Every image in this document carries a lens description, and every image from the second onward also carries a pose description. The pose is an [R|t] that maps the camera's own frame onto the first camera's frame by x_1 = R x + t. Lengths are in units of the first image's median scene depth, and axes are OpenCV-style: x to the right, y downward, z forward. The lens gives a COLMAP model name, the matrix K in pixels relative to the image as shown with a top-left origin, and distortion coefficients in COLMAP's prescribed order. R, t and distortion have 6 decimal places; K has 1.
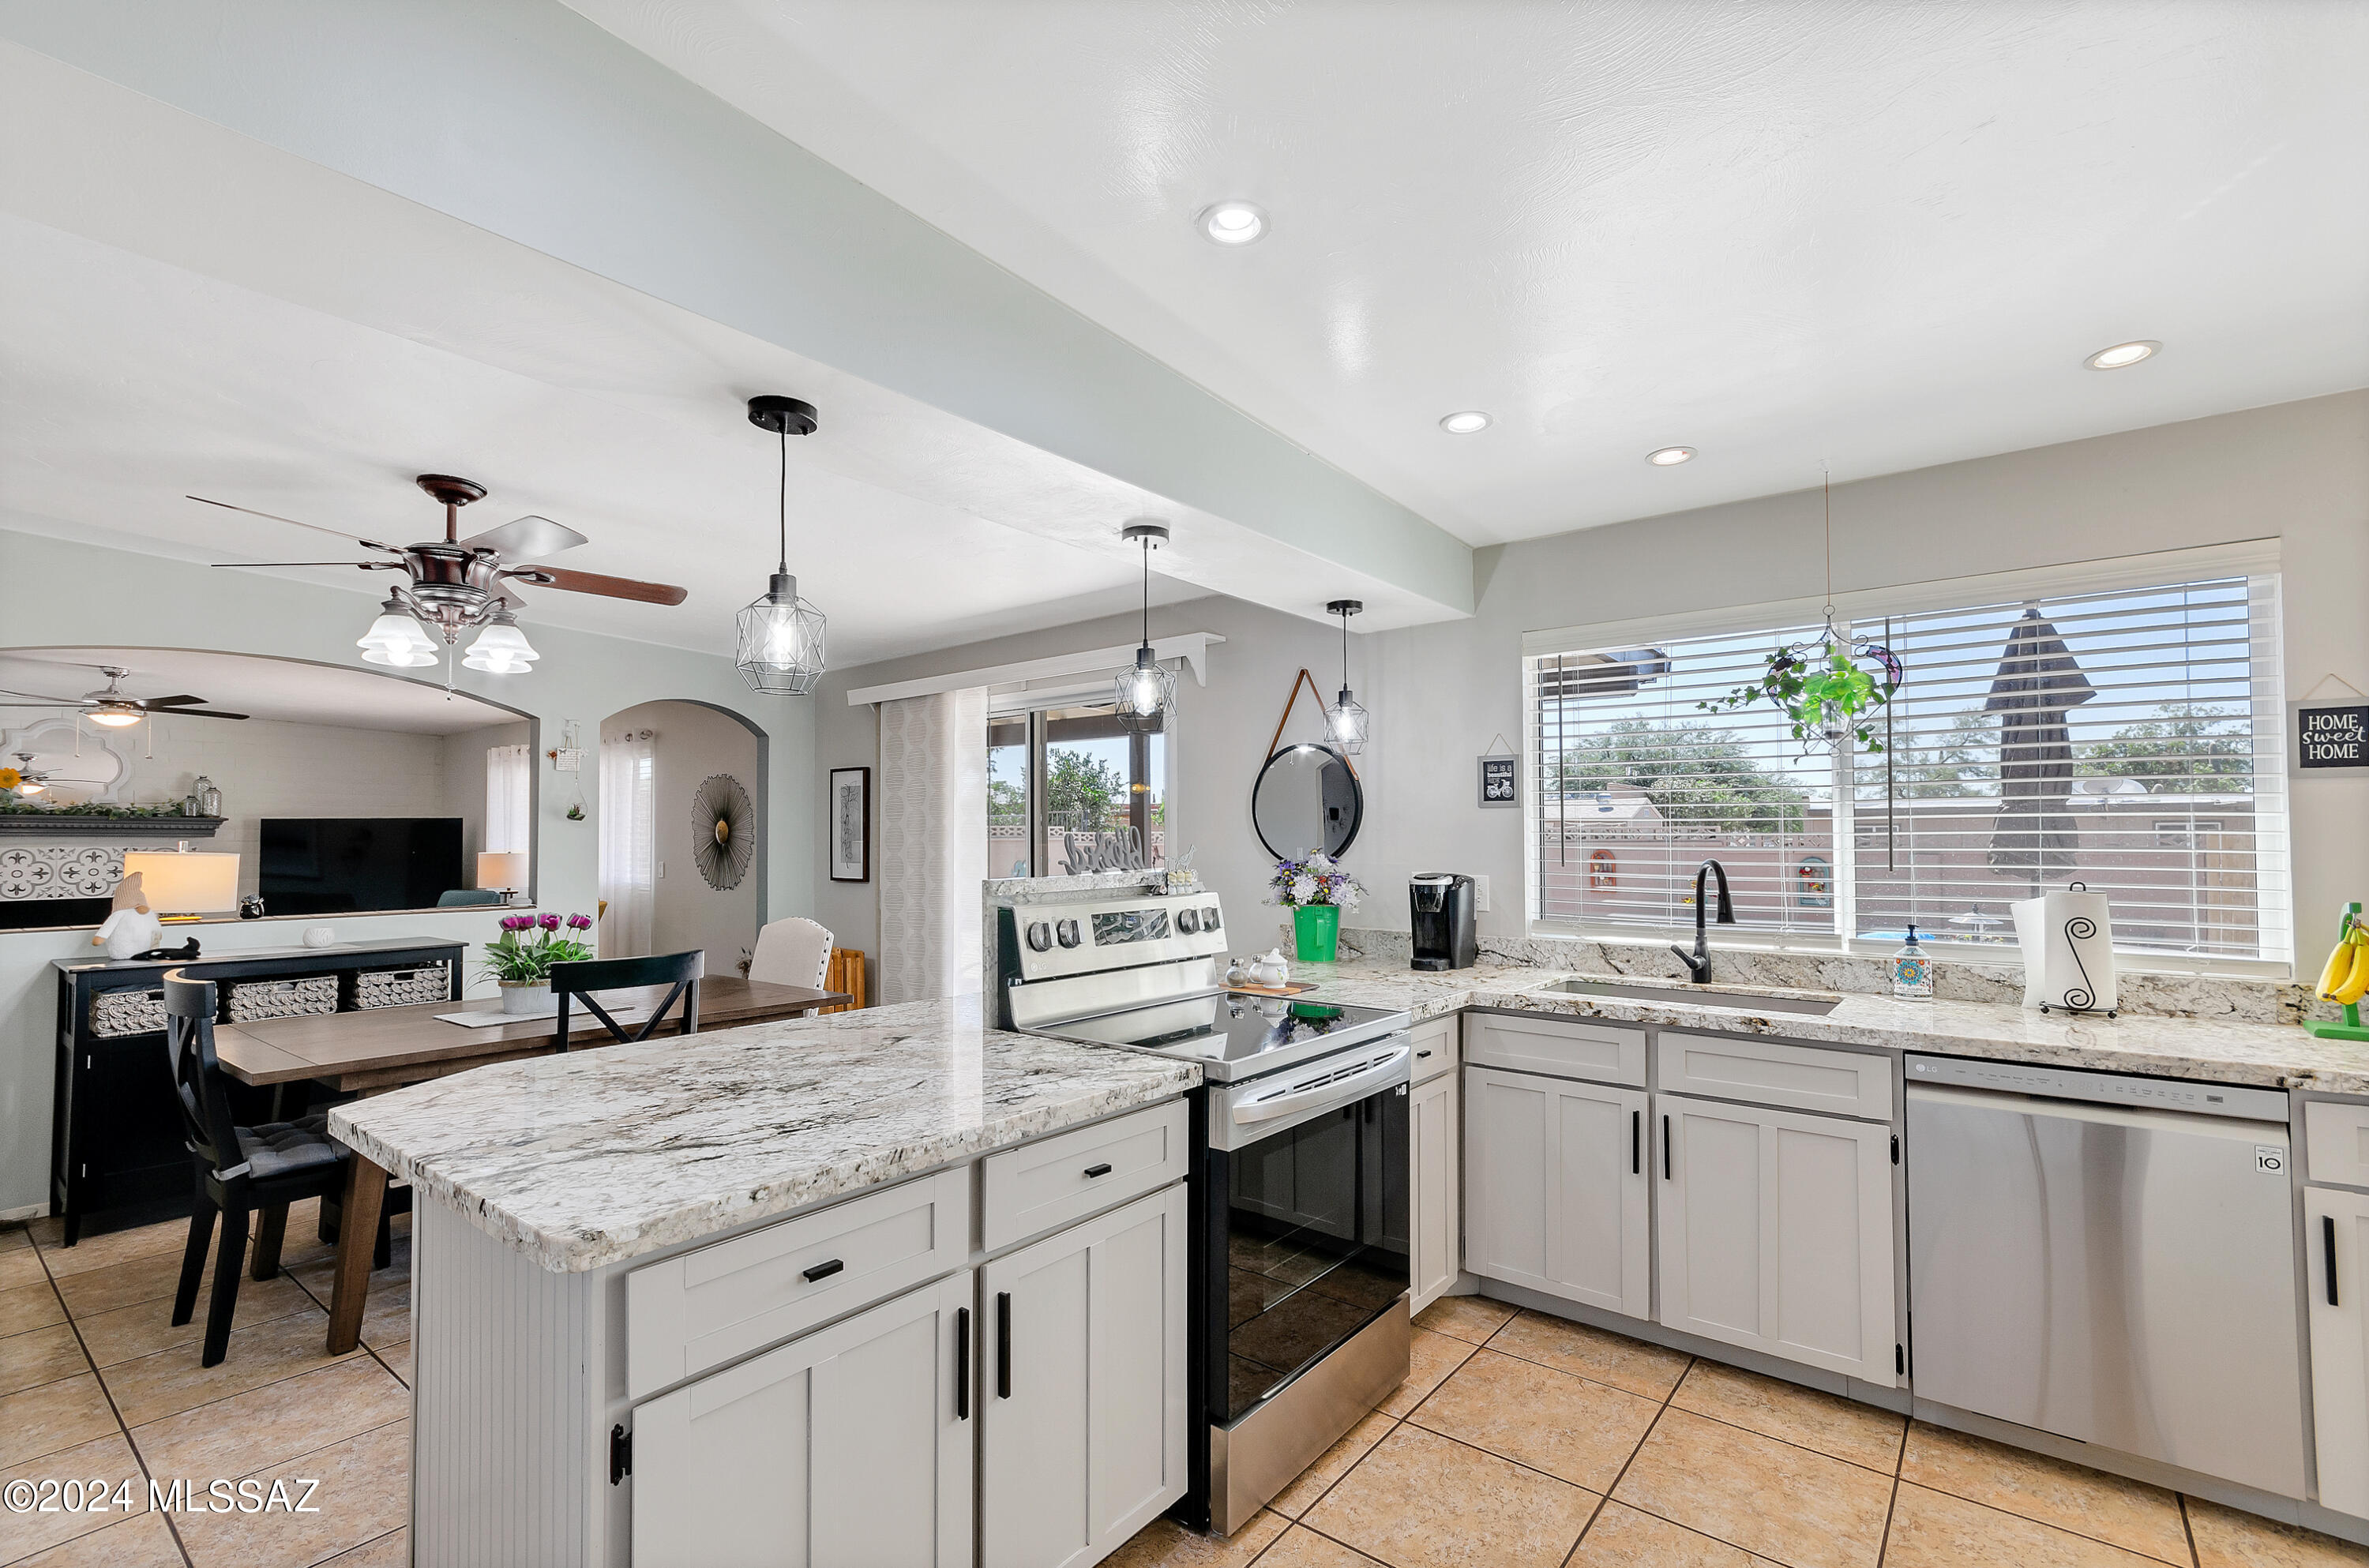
lens RADIAL K [[1061.0, 0, 1185.5], [0, 1061.0, 811.2], [0, 0, 1]] dist [0.001774, -0.000147]
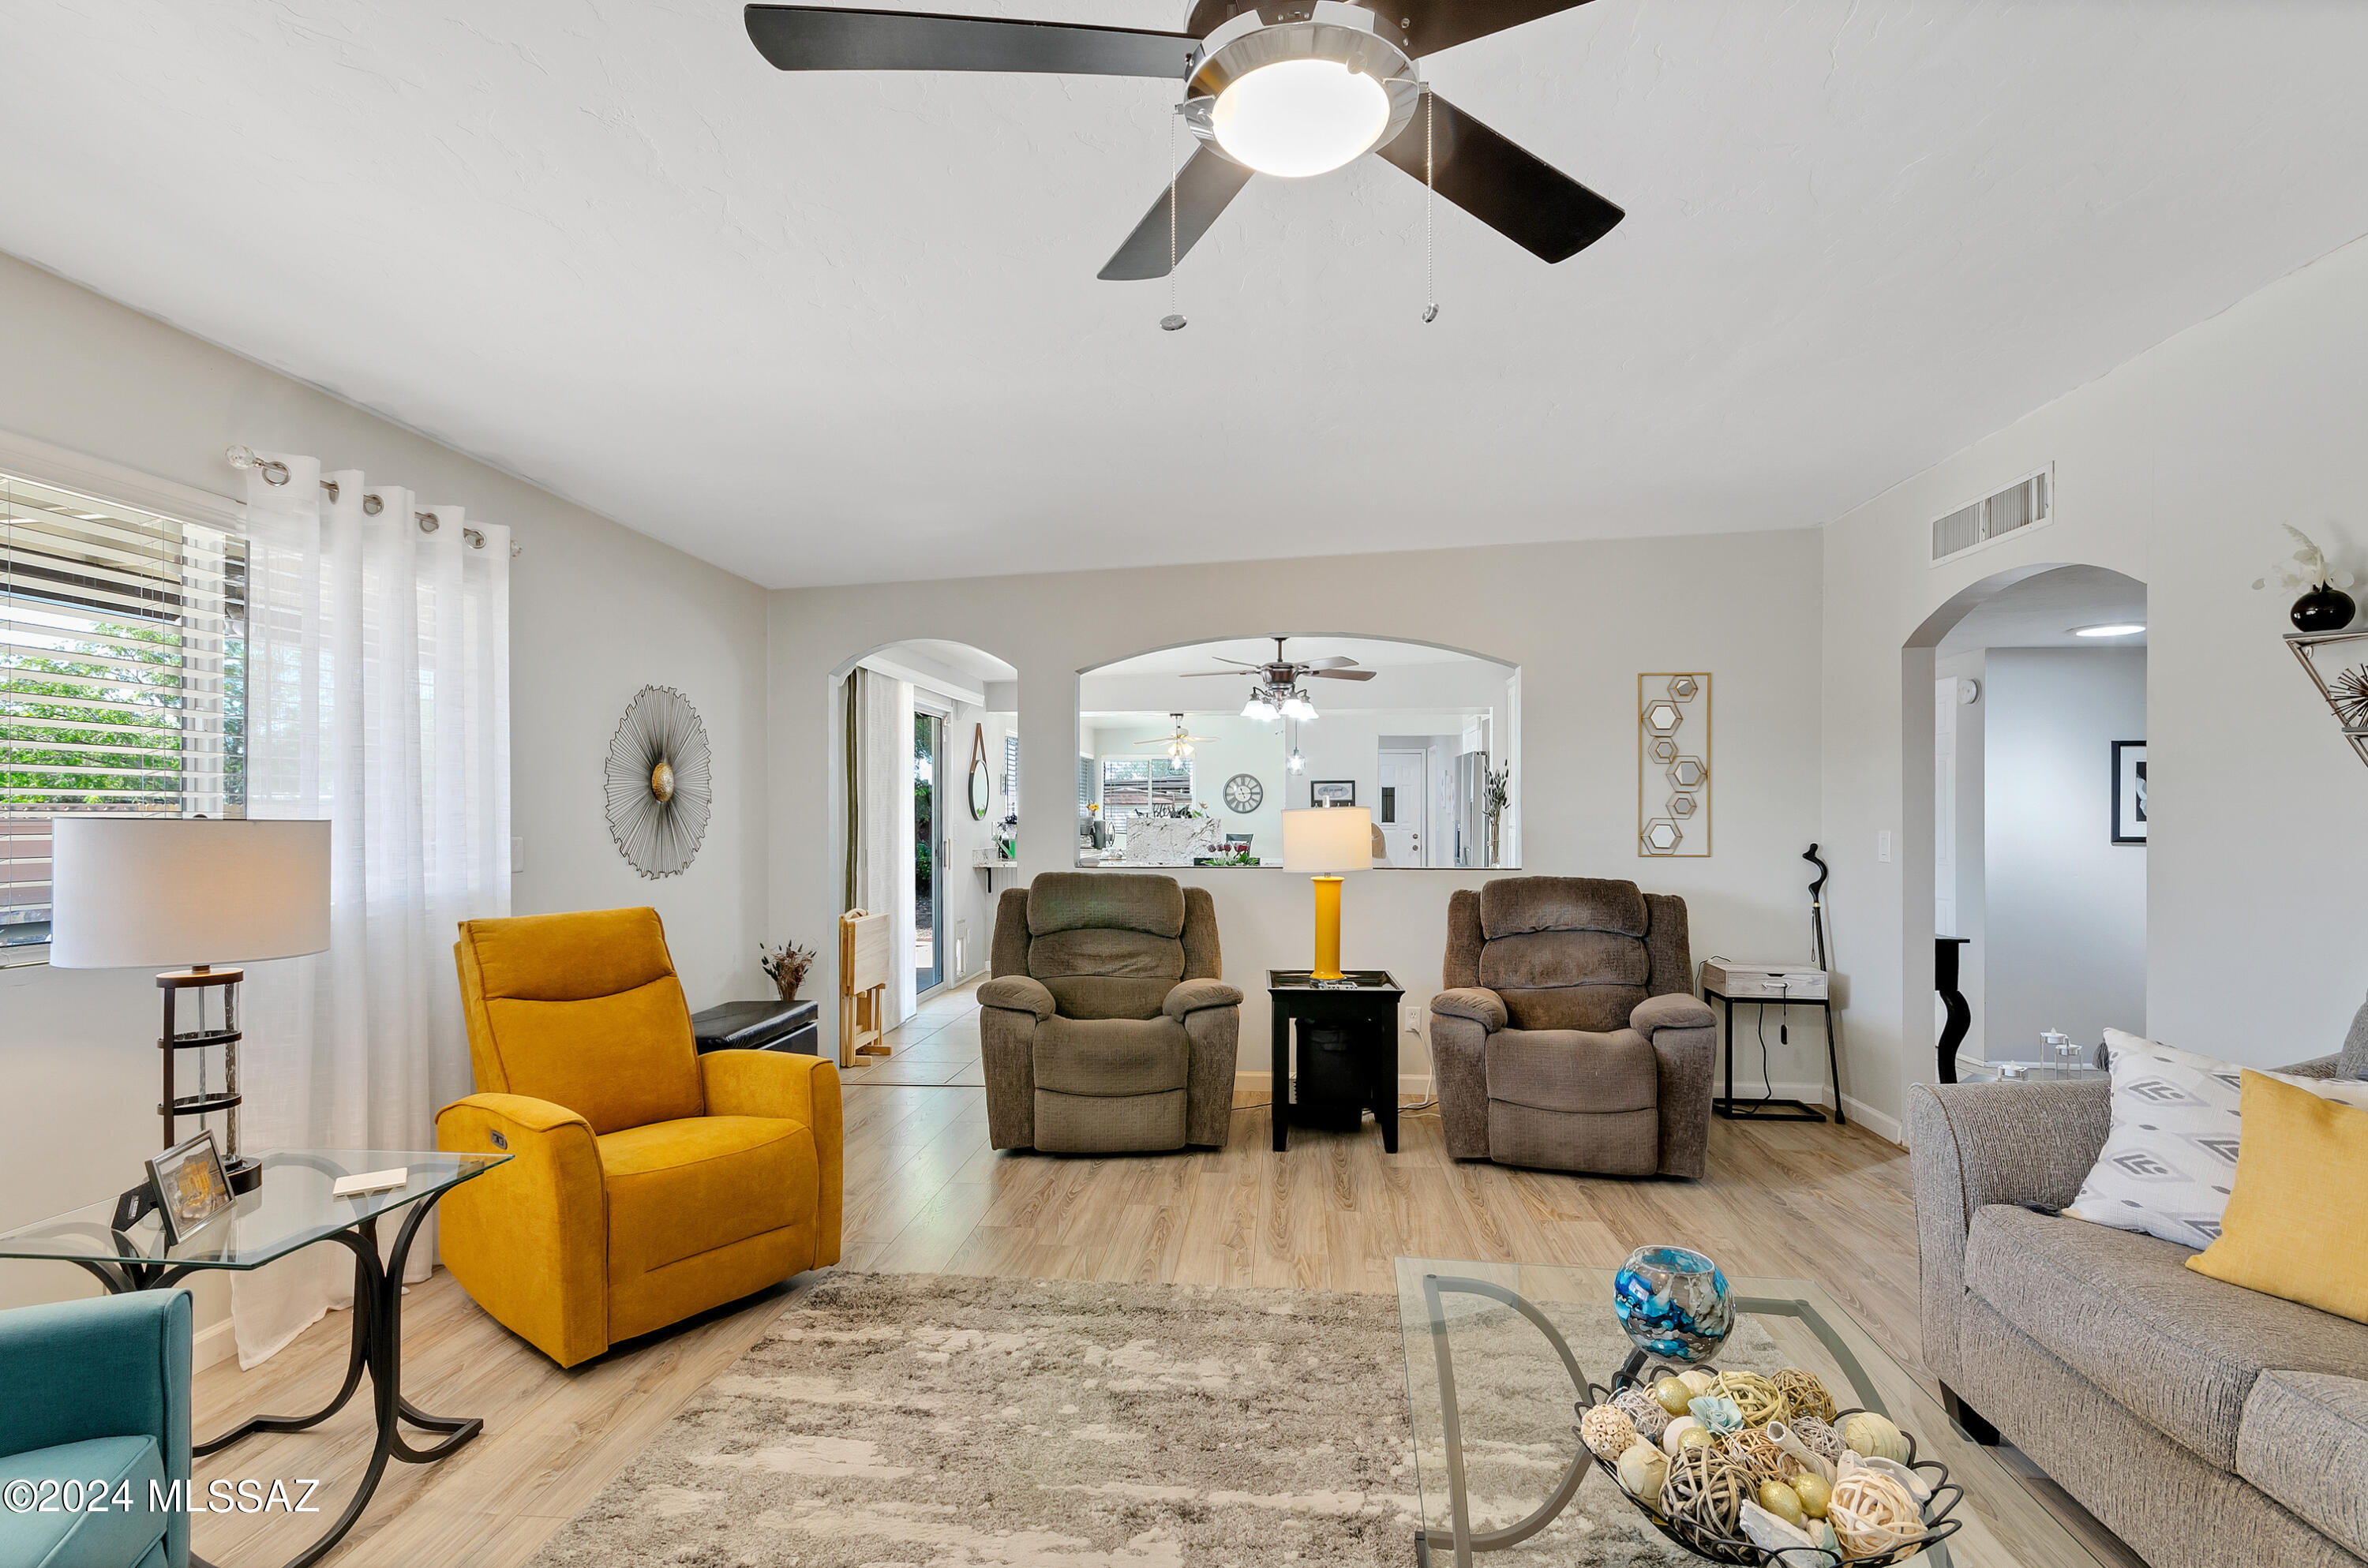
lens RADIAL K [[1108.1, 0, 1196.9], [0, 1108.1, 815.3], [0, 0, 1]] dist [-0.009749, 0.015584]
pose [[-0.549505, 0.003480, 0.835483, -2.174353], [-0.021148, 0.999613, -0.018073, 0.084694], [-0.835223, -0.027600, -0.549219, 2.097645]]
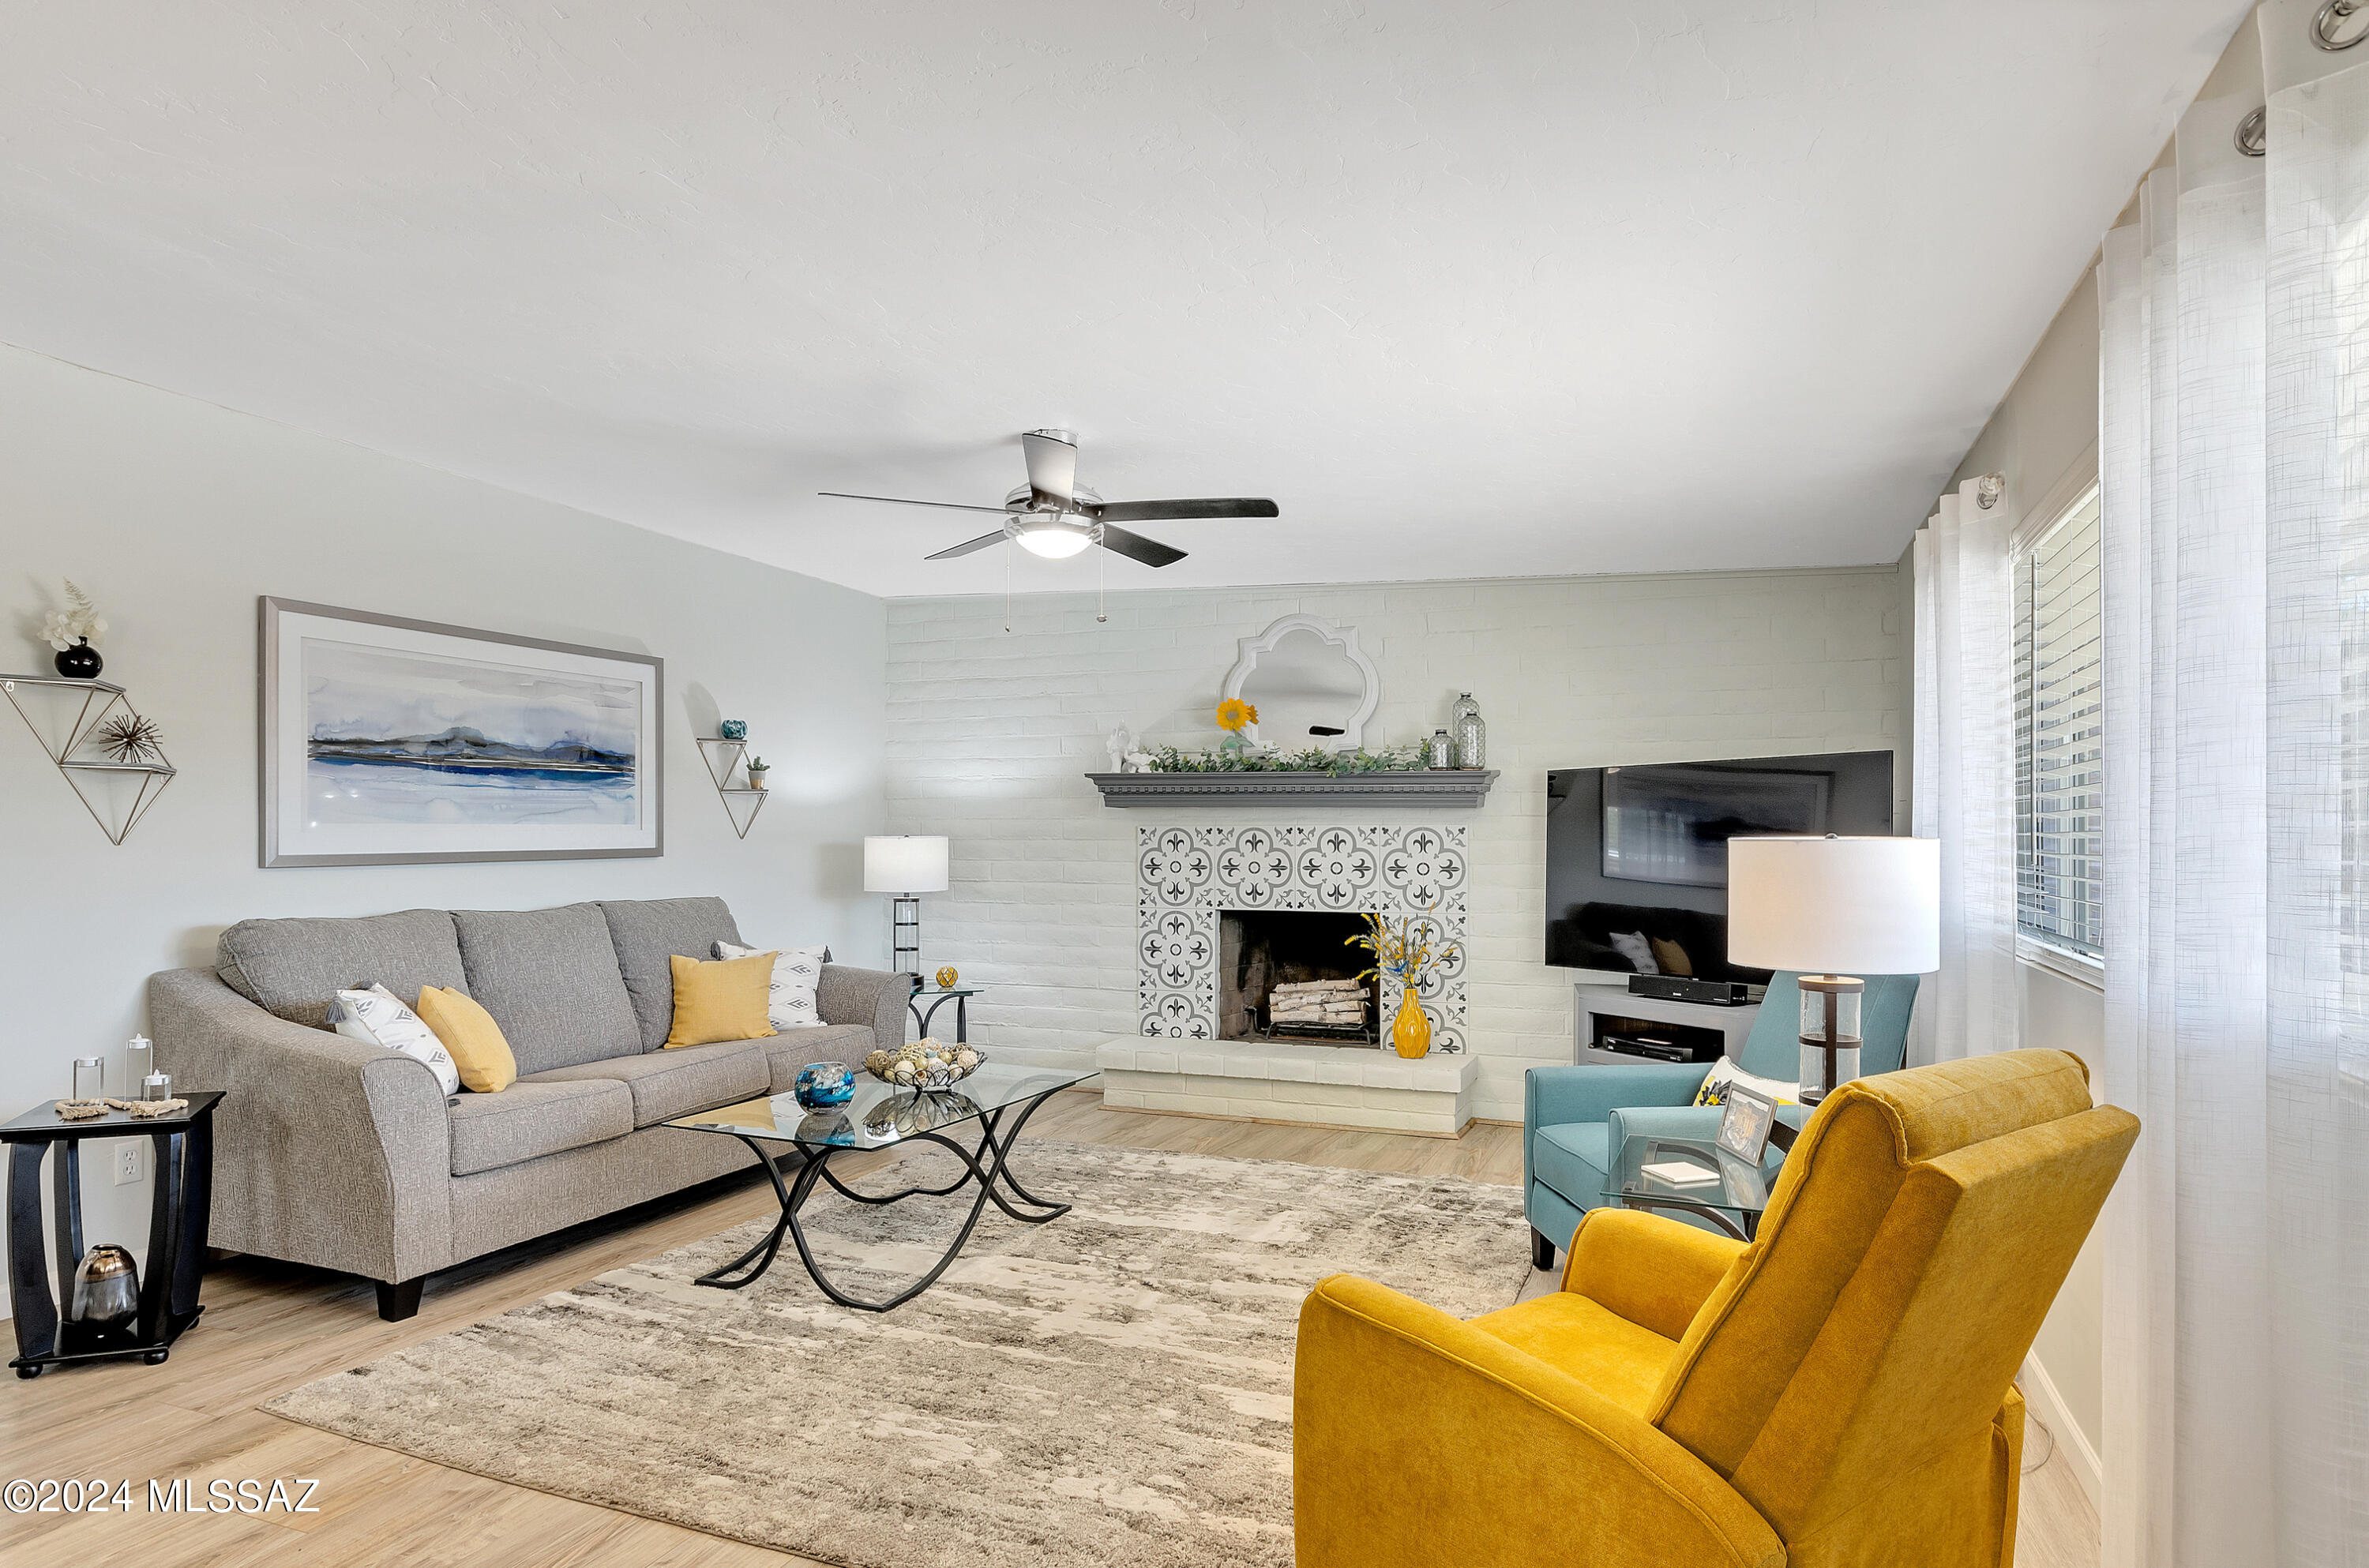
lens RADIAL K [[1316.7, 0, 1211.8], [0, 1316.7, 820.3], [0, 0, 1]] dist [-0.002330, 0.000037]
pose [[0.291085, -0.006696, -0.956674, -0.801228], [0.021715, 0.999764, -0.000391, 0.068358], [0.956451, -0.020661, 0.291162, 1.664531]]
